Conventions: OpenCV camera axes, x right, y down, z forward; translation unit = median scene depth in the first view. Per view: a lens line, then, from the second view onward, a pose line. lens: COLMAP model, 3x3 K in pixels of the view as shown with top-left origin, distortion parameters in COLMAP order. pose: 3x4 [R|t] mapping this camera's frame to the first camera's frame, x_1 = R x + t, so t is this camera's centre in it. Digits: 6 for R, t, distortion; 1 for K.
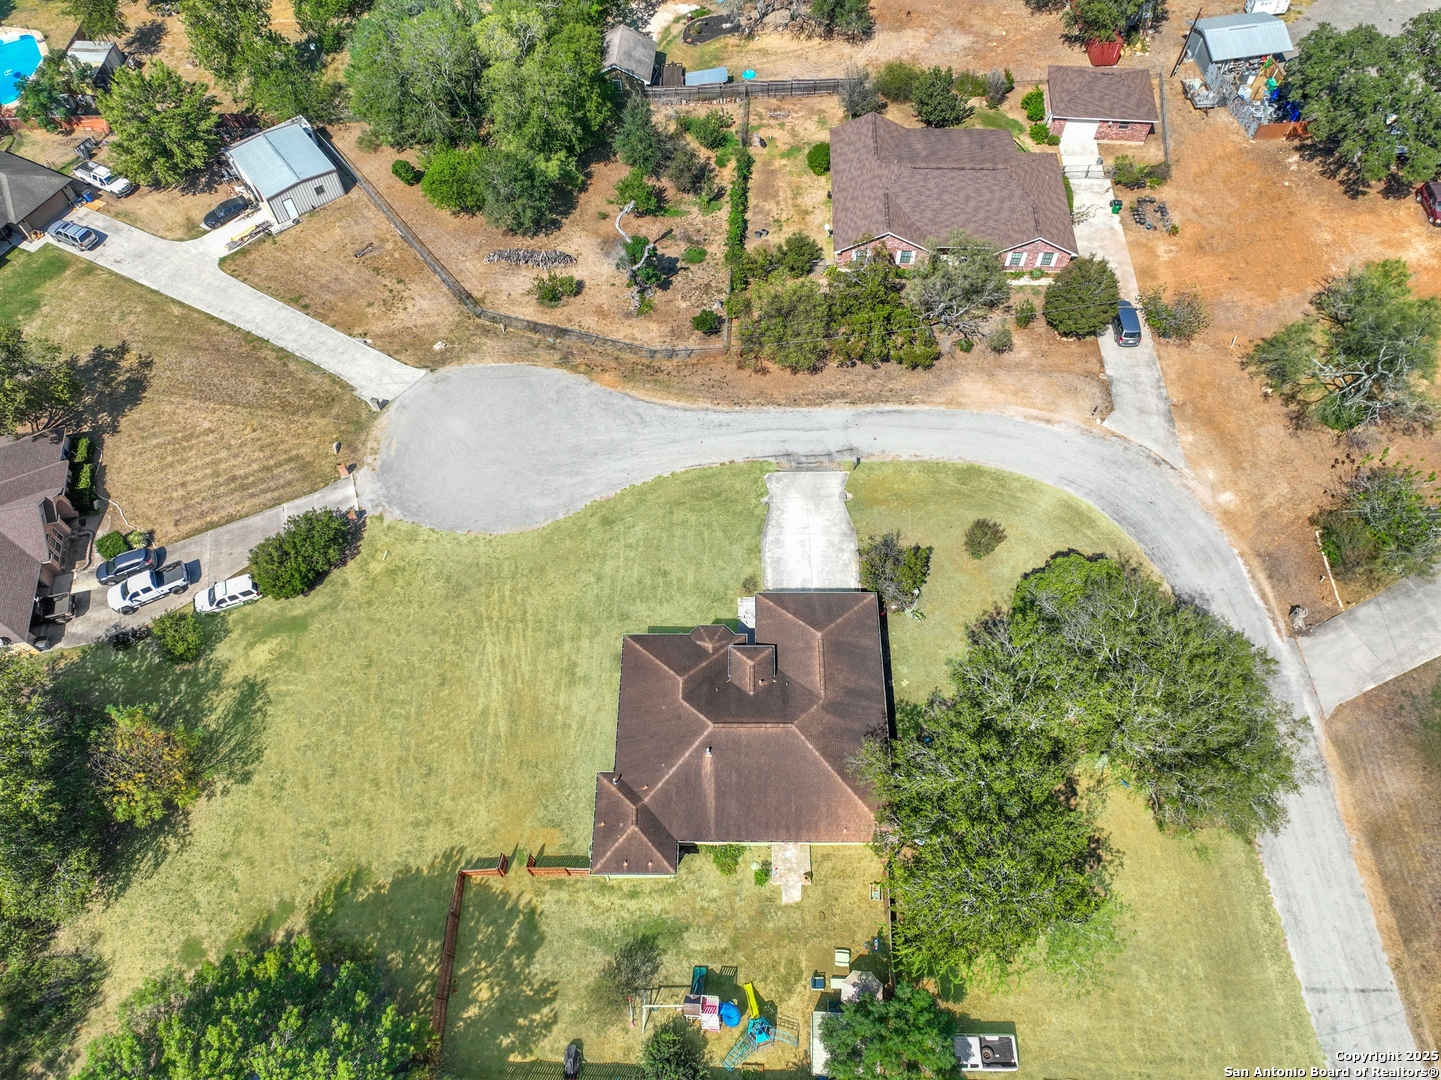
lens RADIAL K [[1011.3, 0, 717.9], [0, 1011.3, 537.4], [0, 0, 1]] dist [-0.006205, 0.024589]
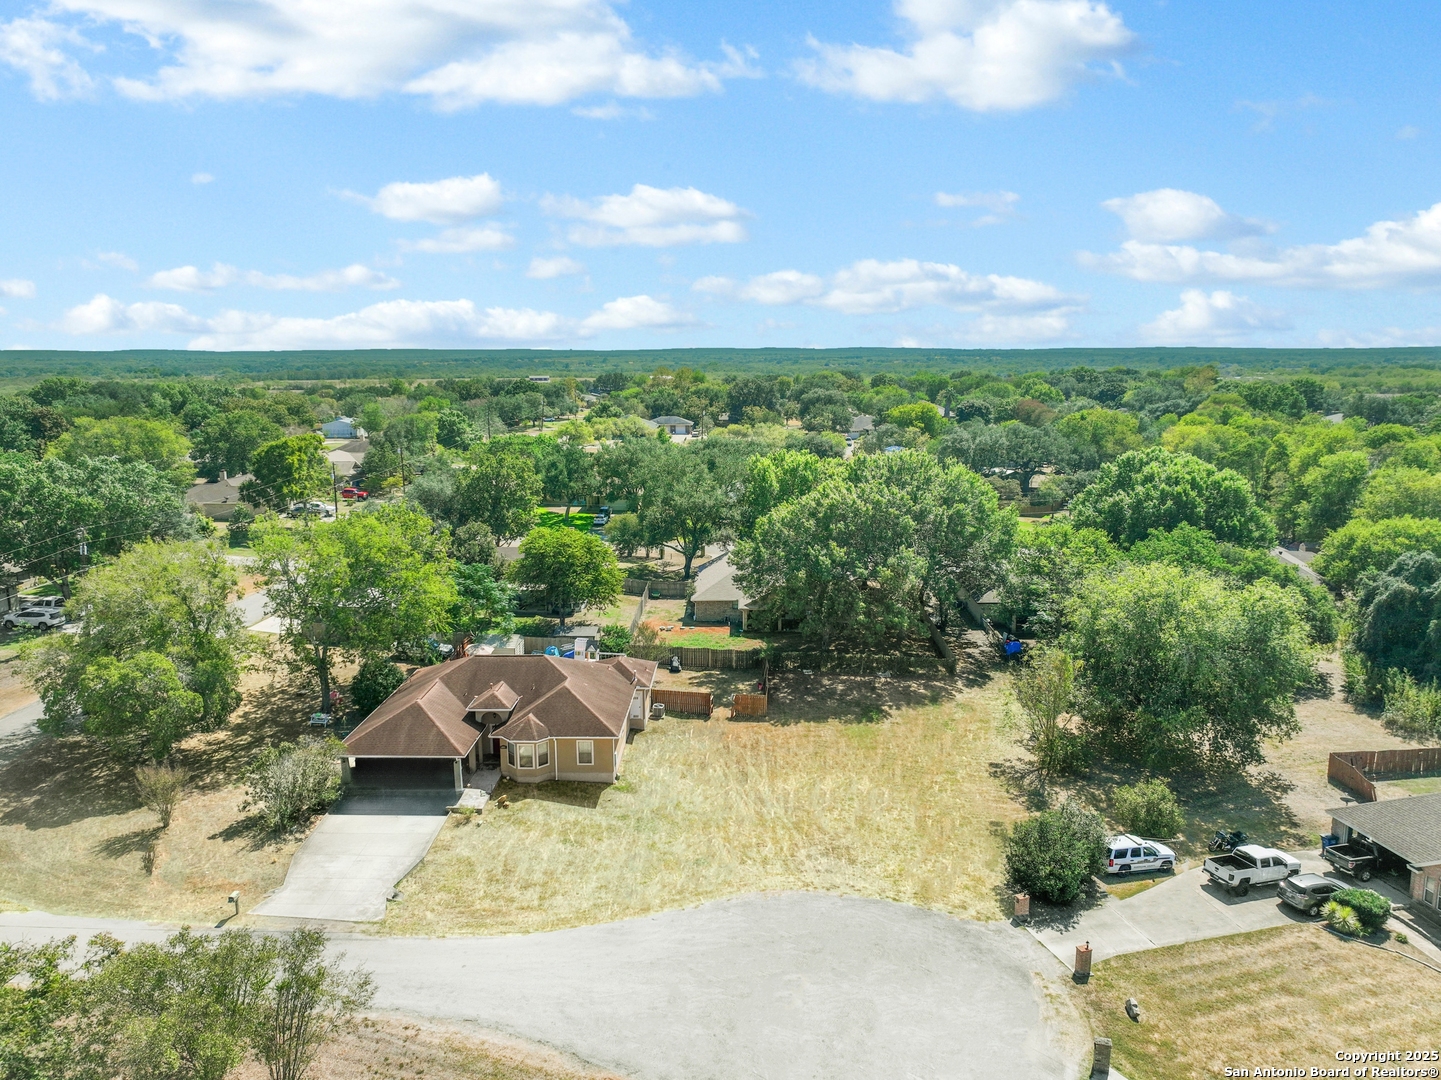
lens RADIAL K [[1011.3, 0, 717.9], [0, 1011.3, 537.4], [0, 0, 1]] dist [-0.006205, 0.024589]
pose [[-0.999655, 0.014124, 0.022147, -0.179590], [0.025776, 0.365160, 0.930588, -0.727120], [0.005056, 0.930838, -0.365398, 1.013290]]
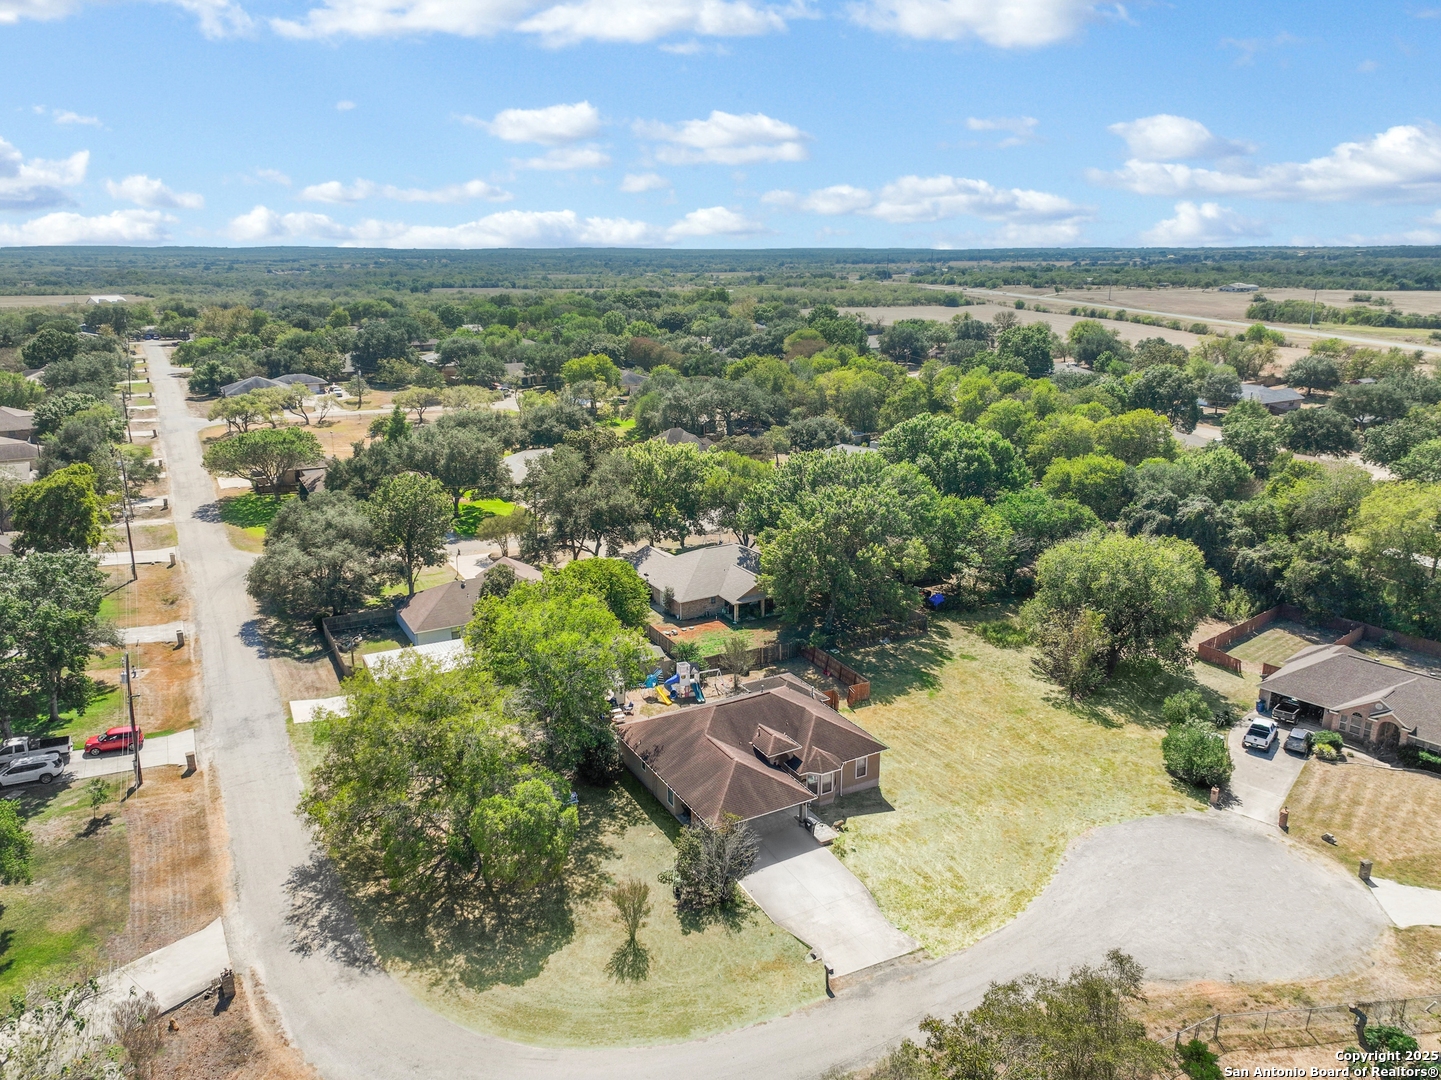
lens RADIAL K [[1008.3, 0, 717.7], [0, 1008.3, 539.5], [0, 0, 1]] dist [0.001467, 0.011119]
pose [[-0.870182, 0.151787, -0.468769, 0.492798], [-0.410725, 0.302101, 0.860256, -0.750389], [0.272191, 0.941114, -0.200540, 0.825832]]
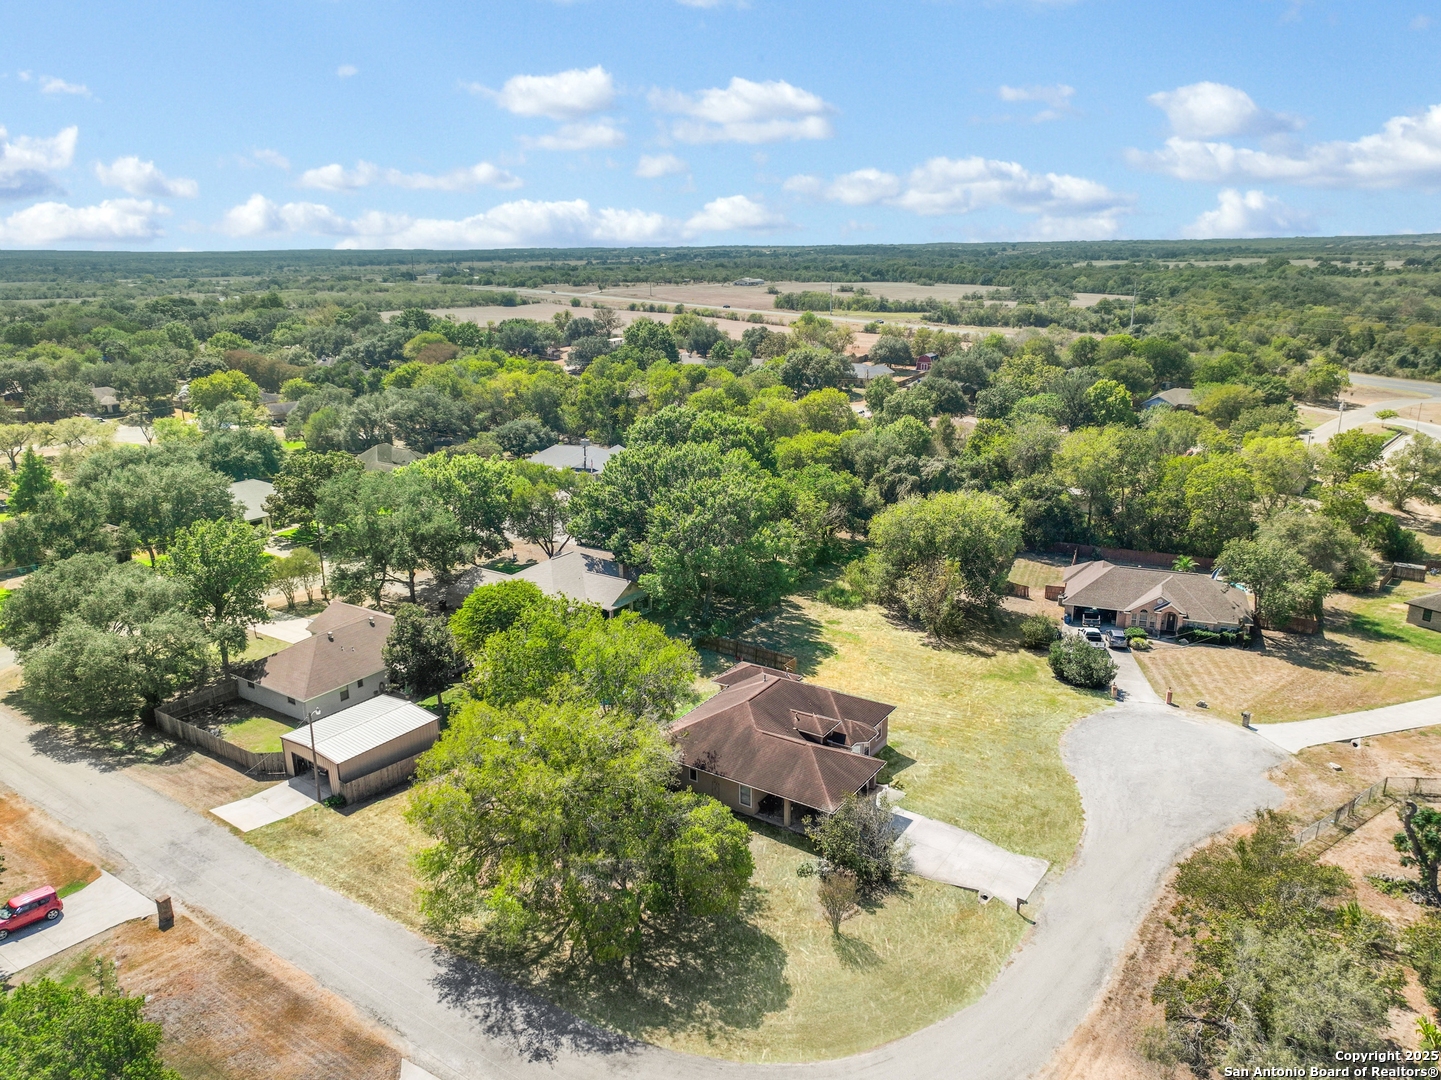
lens RADIAL K [[1012.0, 0, 718.2], [0, 1012.0, 533.8], [0, 0, 1]] dist [0.001908, 0.009948]
pose [[-0.552301, 0.246283, -0.796434, 0.818718], [-0.698778, 0.384220, 0.603393, -0.492567], [0.454612, 0.889786, -0.040108, 0.662784]]
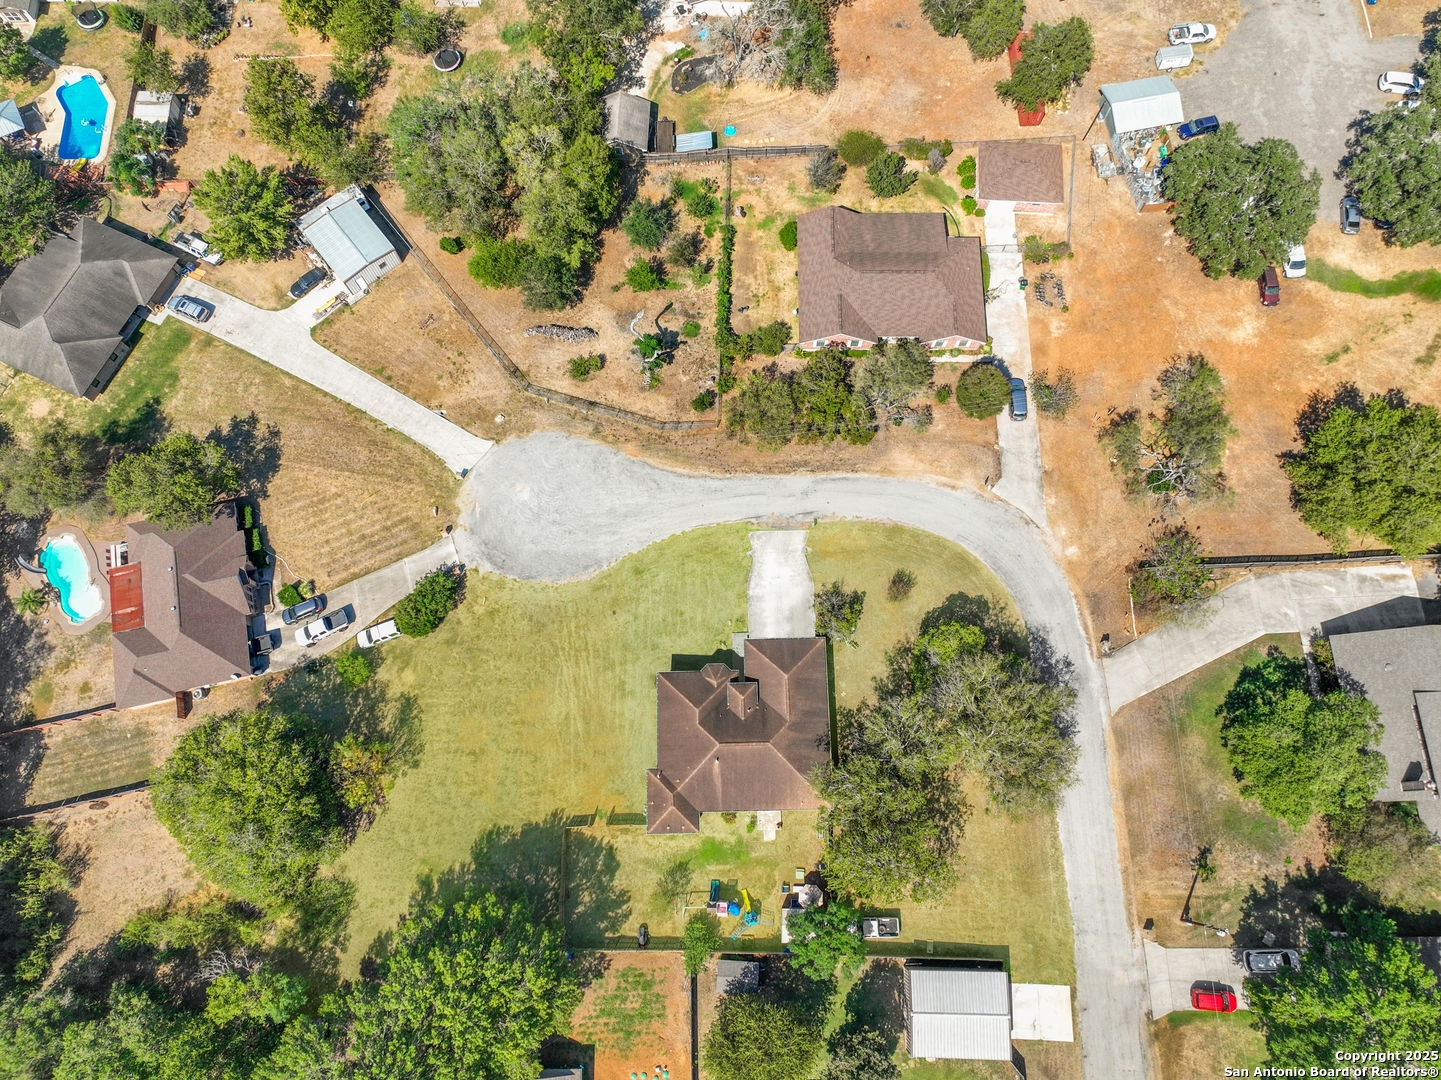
lens RADIAL K [[1012.0, 0, 718.2], [0, 1012.0, 533.8], [0, 0, 1]] dist [0.001908, 0.009948]
pose [[0.999572, -0.027964, 0.008625, -0.008301], [0.024631, 0.963101, 0.268010, -0.438815], [-0.015801, -0.267683, 0.963377, -0.349131]]
